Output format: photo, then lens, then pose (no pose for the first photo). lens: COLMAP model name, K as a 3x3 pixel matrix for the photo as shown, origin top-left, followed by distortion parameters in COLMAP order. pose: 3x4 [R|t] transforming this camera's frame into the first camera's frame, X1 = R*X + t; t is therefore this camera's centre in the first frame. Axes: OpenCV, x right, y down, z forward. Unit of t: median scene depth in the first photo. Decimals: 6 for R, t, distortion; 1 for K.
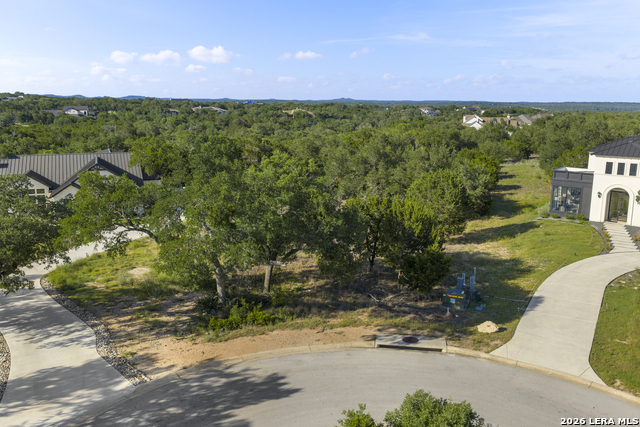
lens RADIAL K [[527.6, 0, 322.7], [0, 527.6, 212.3], [0, 0, 1]] dist [0.004389, -0.018588]
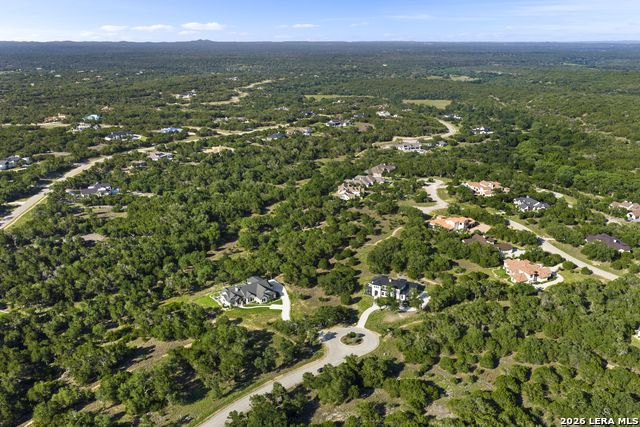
lens RADIAL K [[527.6, 0, 322.7], [0, 527.6, 212.3], [0, 0, 1]] dist [0.004389, -0.018588]
pose [[0.966980, -0.086681, 0.239657, -1.166048], [0.059710, 0.991264, 0.117605, -1.445300], [-0.247758, -0.099412, 0.963708, -3.866947]]
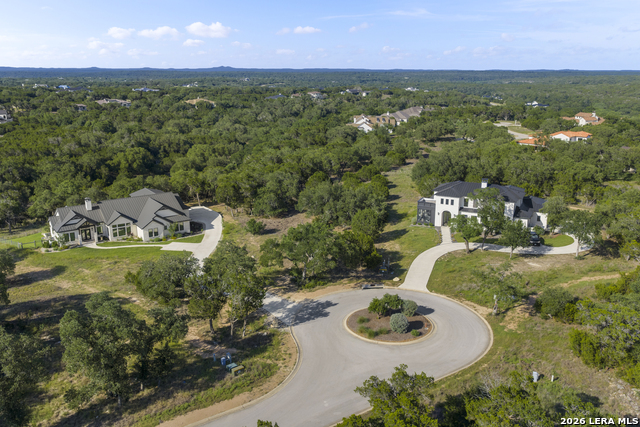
lens RADIAL K [[527.6, 0, 322.7], [0, 527.6, 212.3], [0, 0, 1]] dist [0.004389, -0.018588]
pose [[0.975779, -0.061333, 0.209986, -0.344945], [0.049027, 0.996788, 0.063323, -0.183577], [-0.213195, -0.051494, 0.975652, -0.896218]]
